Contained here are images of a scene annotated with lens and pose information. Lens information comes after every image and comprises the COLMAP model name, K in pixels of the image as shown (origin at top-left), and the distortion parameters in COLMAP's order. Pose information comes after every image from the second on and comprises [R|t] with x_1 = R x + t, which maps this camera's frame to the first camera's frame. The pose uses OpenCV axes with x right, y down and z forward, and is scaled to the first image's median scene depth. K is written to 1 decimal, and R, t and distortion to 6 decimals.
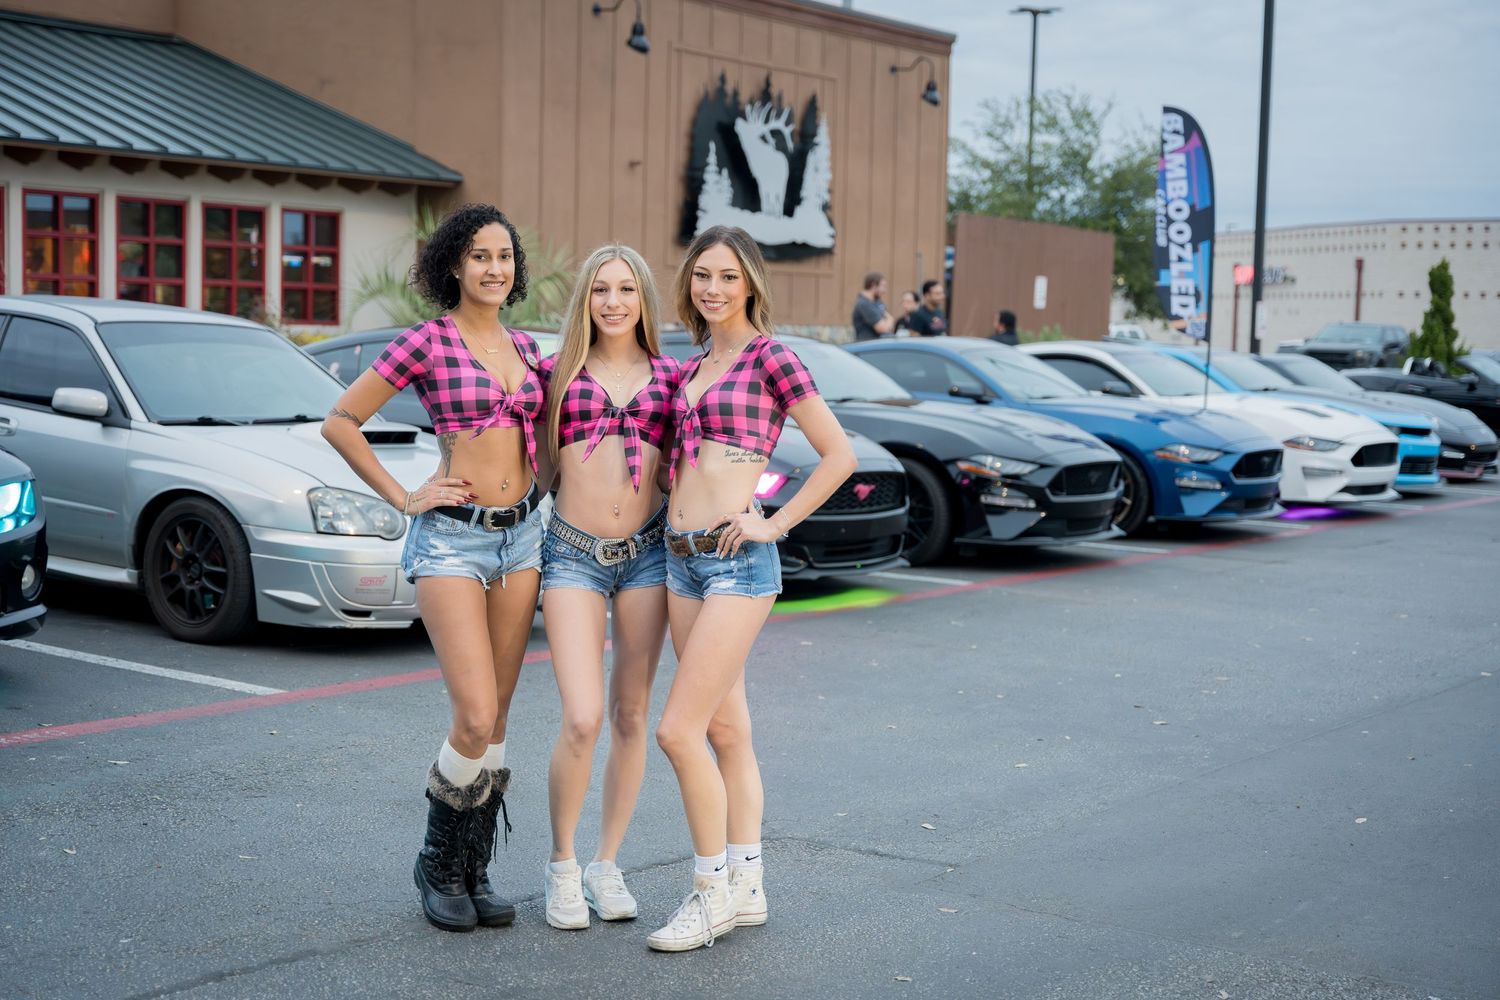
lens RADIAL K [[2255.1, 0, 715.4], [0, 2255.1, 495.9], [0, 0, 1]] dist [0.058083, 0.000000]
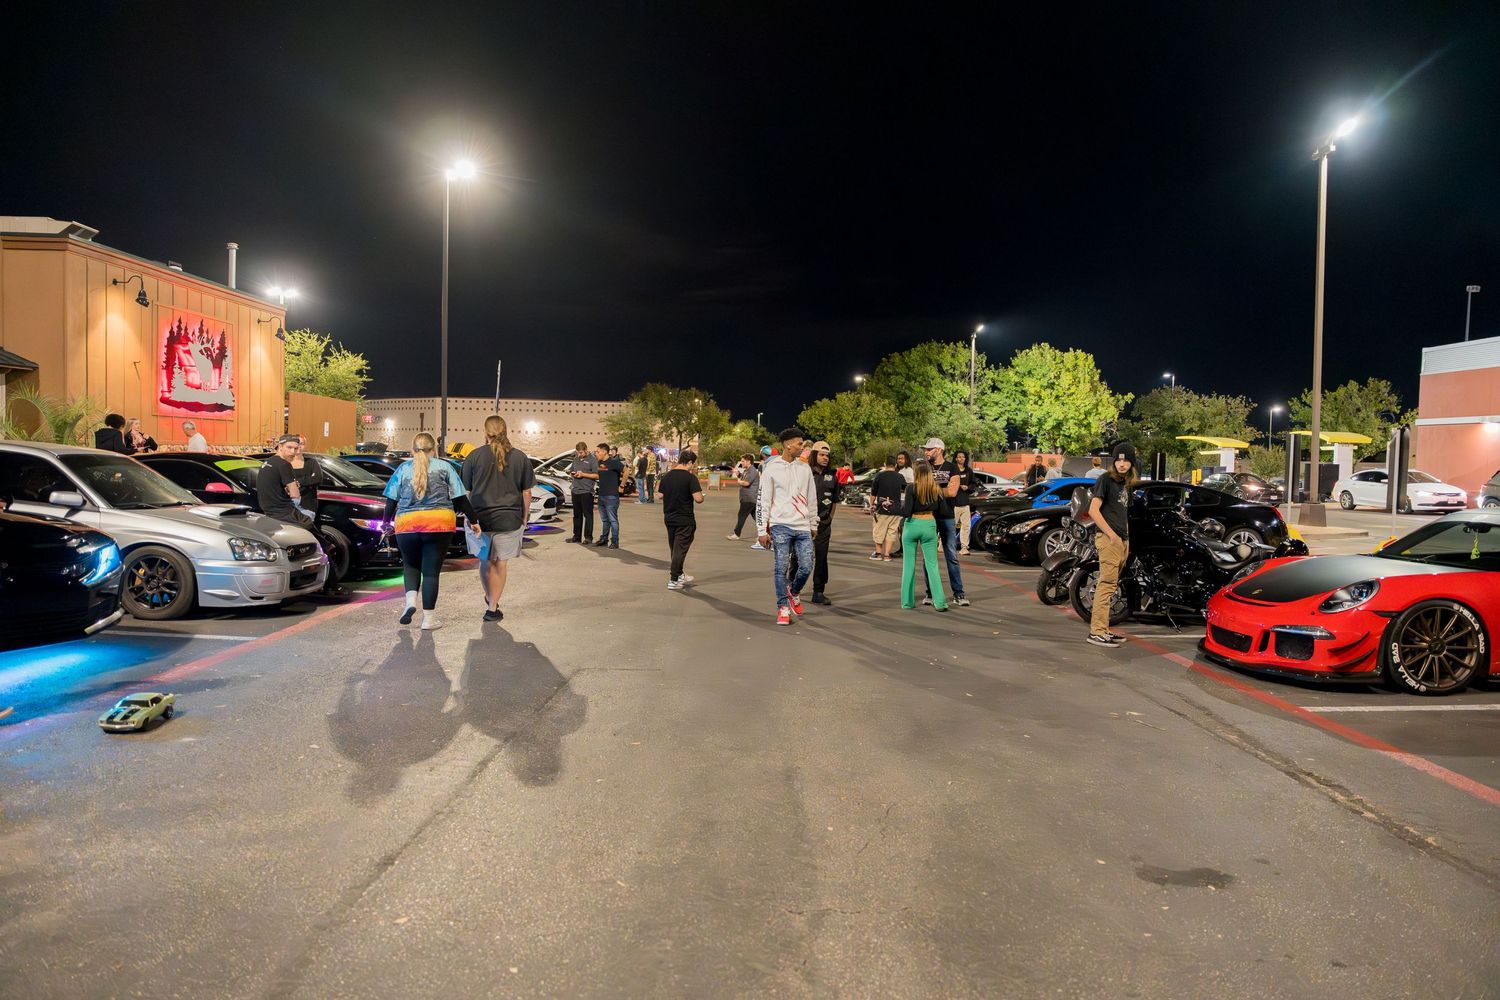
lens RADIAL K [[999.4, 0, 750.6], [0, 999.4, 502.2], [0, 0, 1]] dist [0.002486, -0.006393]
pose [[0.807960, -0.027525, 0.588594, -0.123864], [0.035301, 0.999375, -0.001723, -0.006754], [-0.588178, 0.022170, 0.808427, -0.001026]]
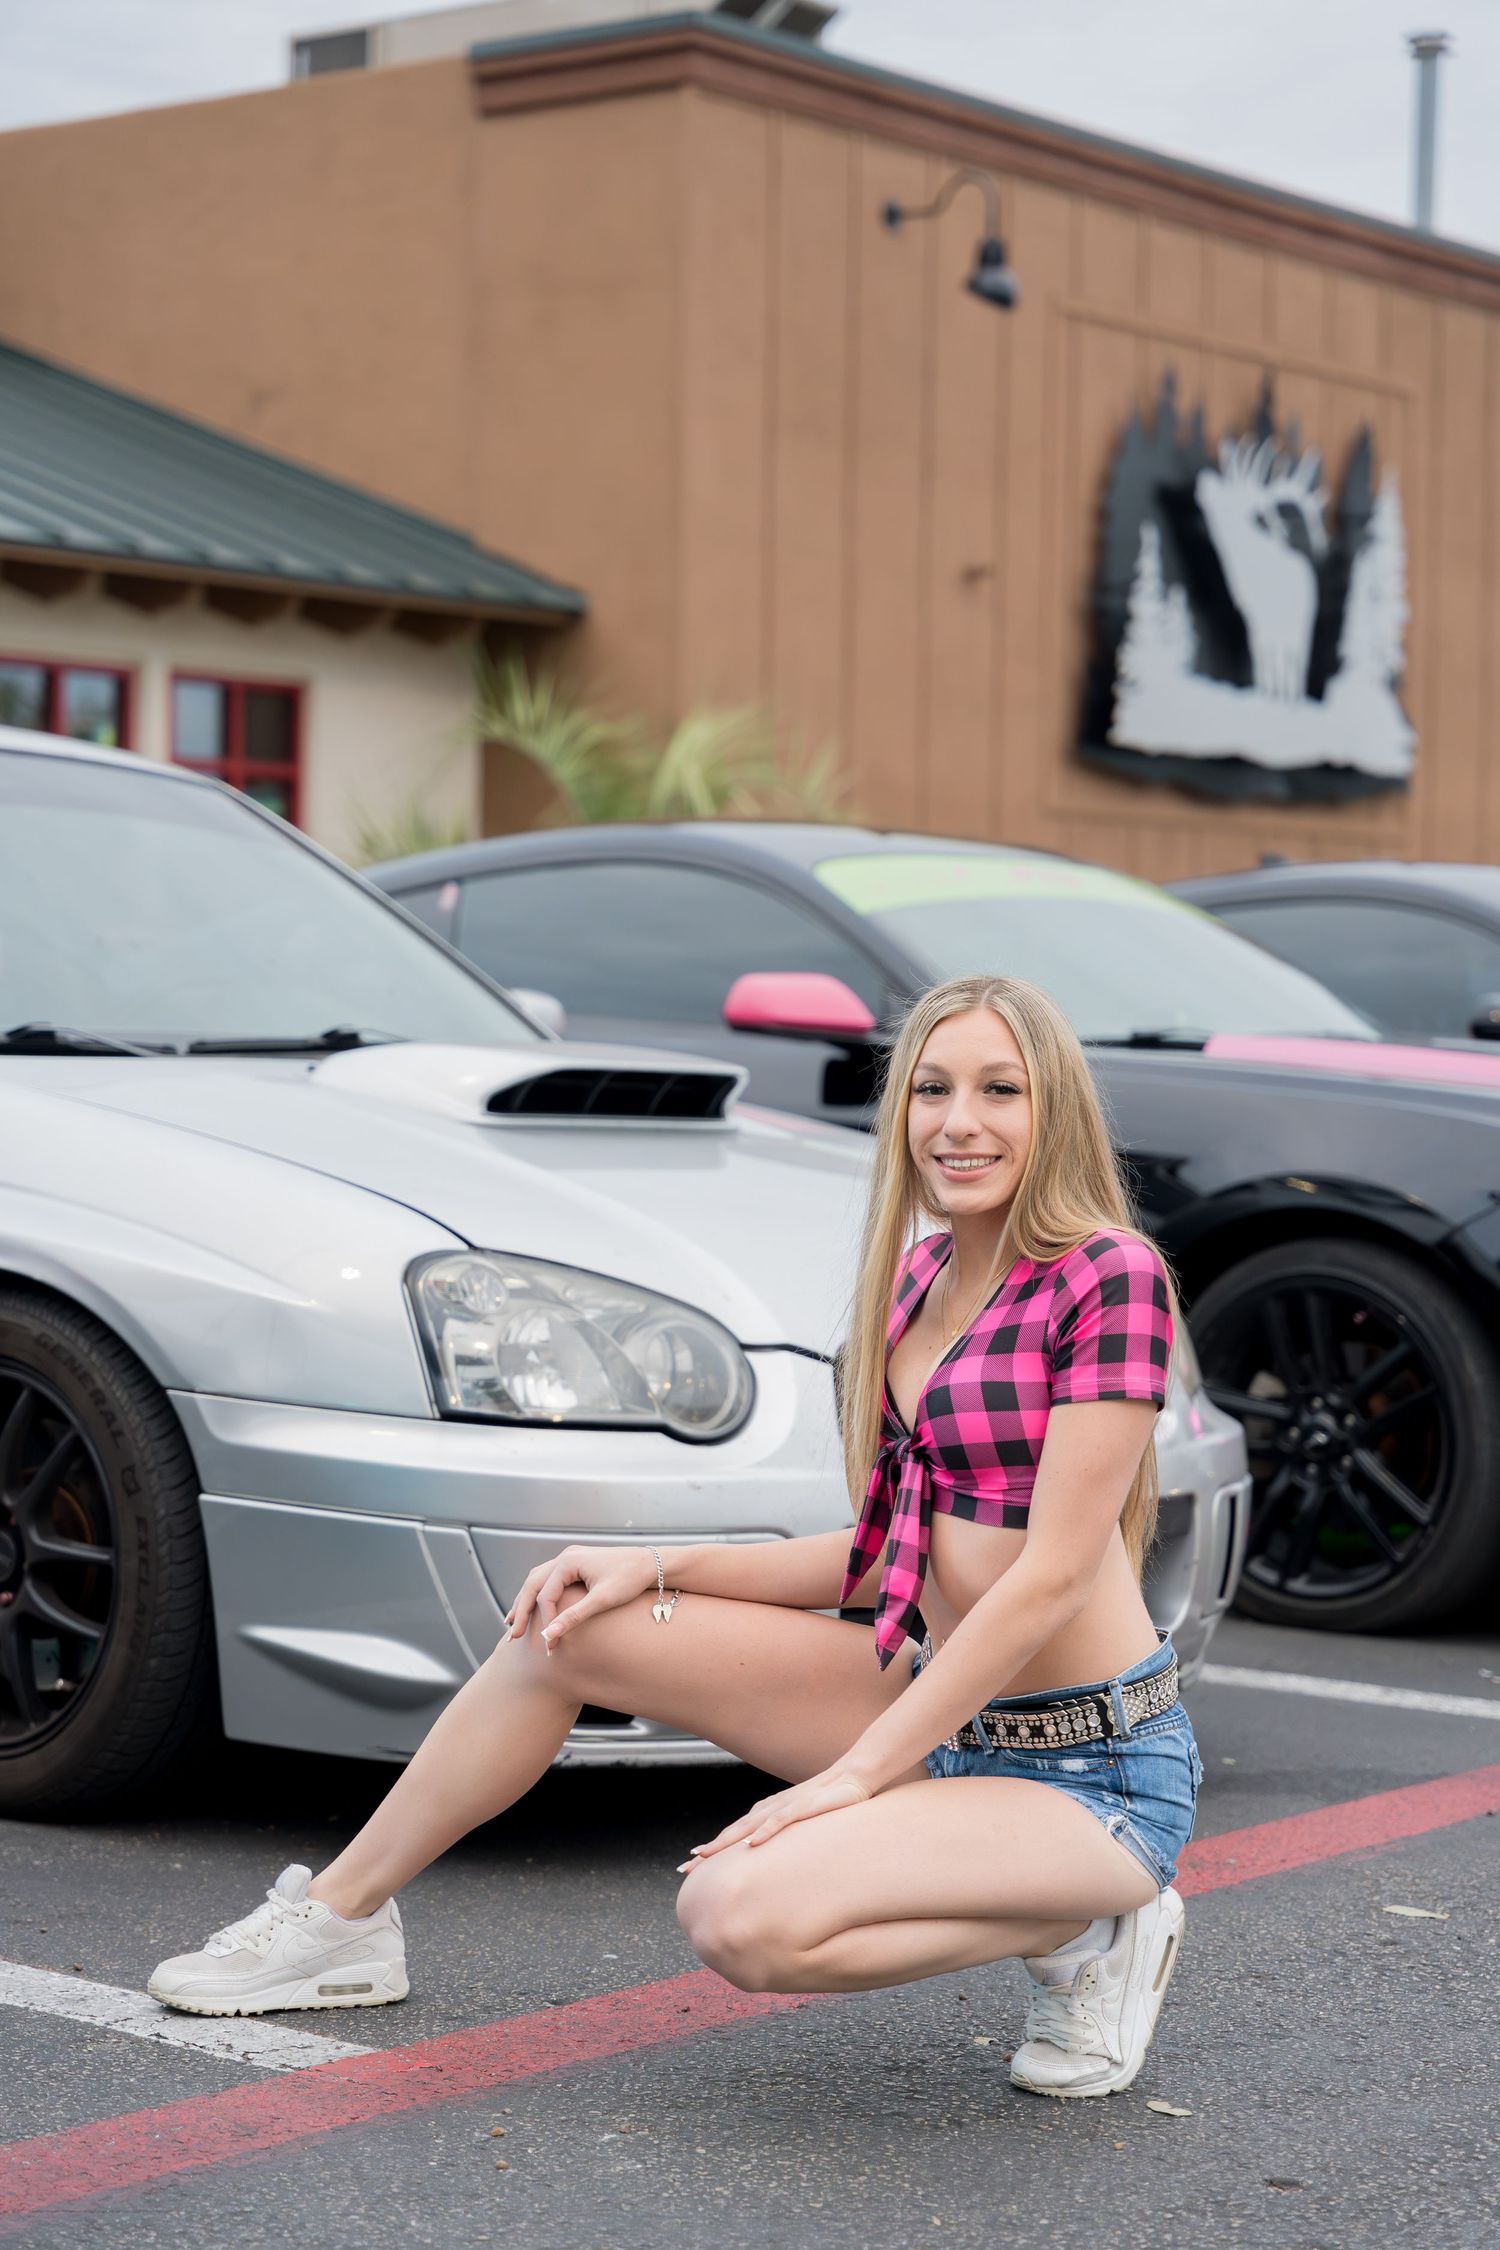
lens RADIAL K [[4408.3, 0, 751.2], [0, 4408.3, 1107.4], [0, 0, 1]] dist [0.095988, 0.000000]
pose [[0.998878, -0.009215, -0.046454, -0.042621], [0.006468, 0.998240, -0.058945, 0.003978], [0.046915, 0.058578, 0.997180, 0.174440]]
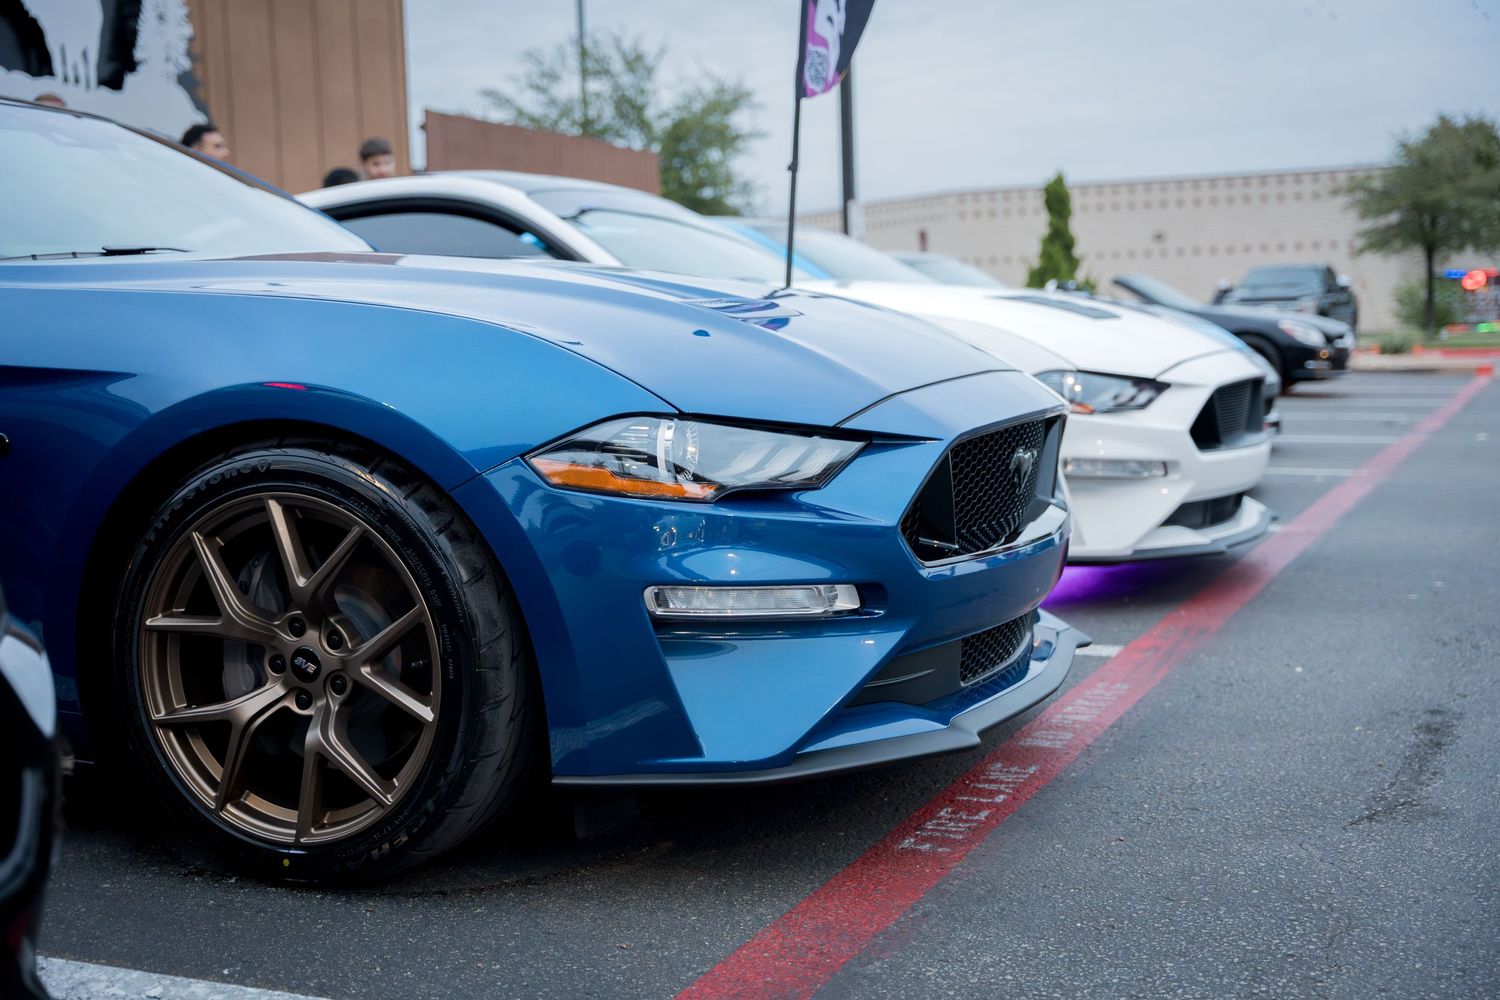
lens RADIAL K [[1907.0, 0, 747.8], [0, 1907.0, 502.9], [0, 0, 1]] dist [0.039680, 0.000000]
pose [[0.980155, -0.070649, 0.185214, 0.112040], [0.067854, 0.997466, 0.021398, -0.011144], [-0.186257, -0.008406, 0.982465, 0.512100]]
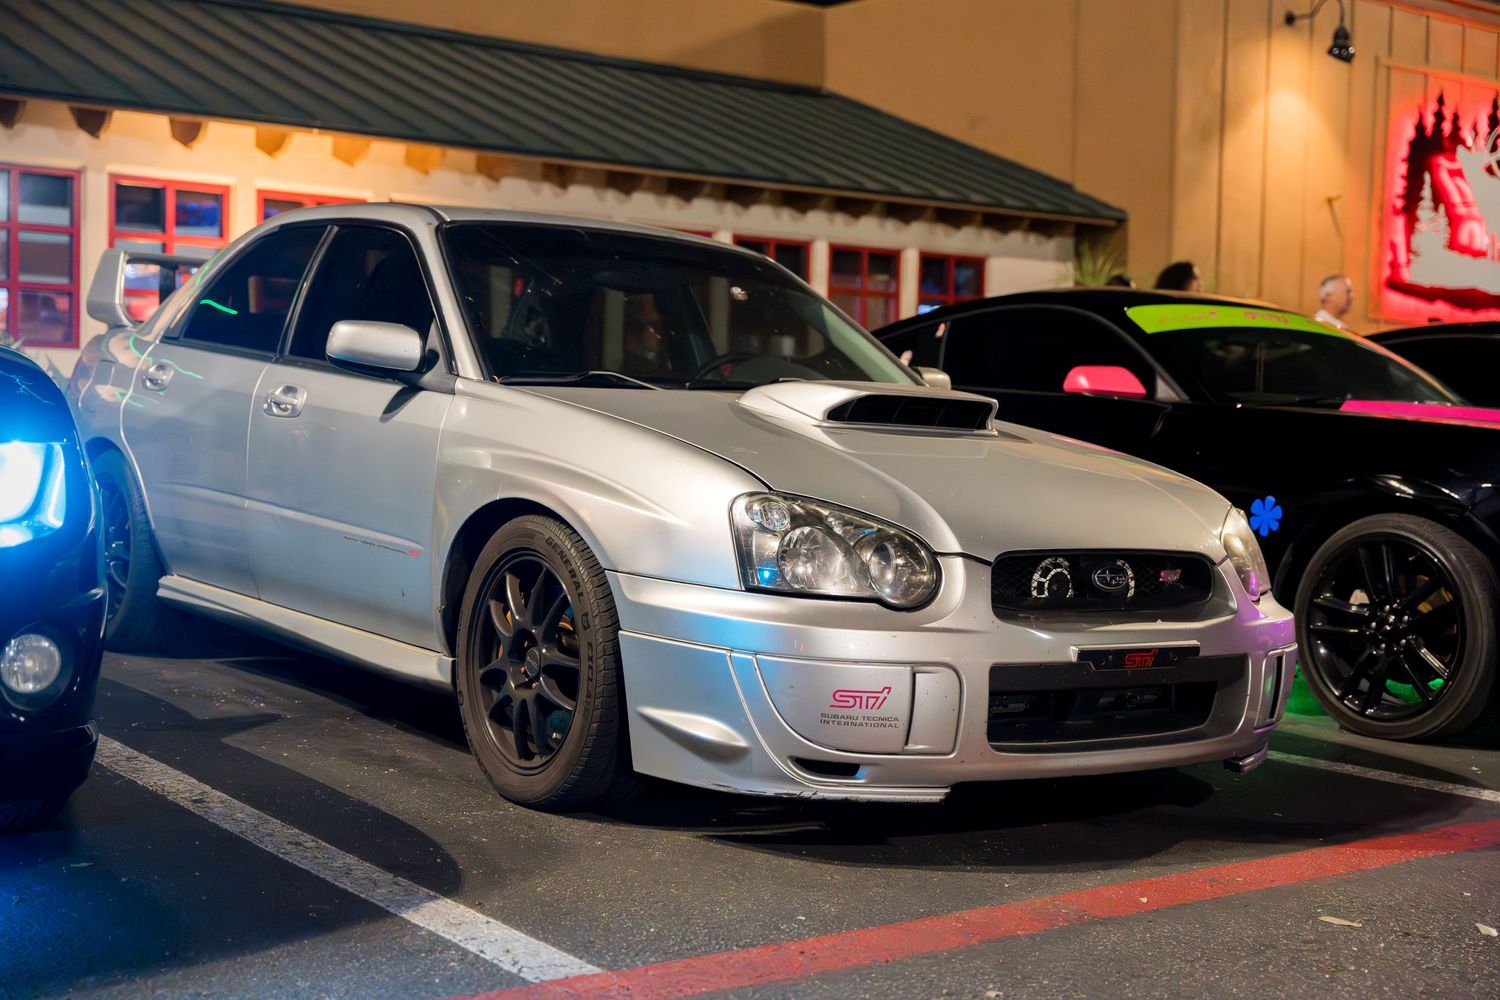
lens RADIAL K [[1994.5, 0, 736.2], [0, 1994.5, 508.6], [0, 0, 1]] dist [0.029042, 0.000000]
pose [[0.952464, 0.009093, -0.304514, -0.020080], [-0.022387, 0.998941, -0.040193, 0.006091], [0.303826, 0.045099, 0.951659, 0.228301]]
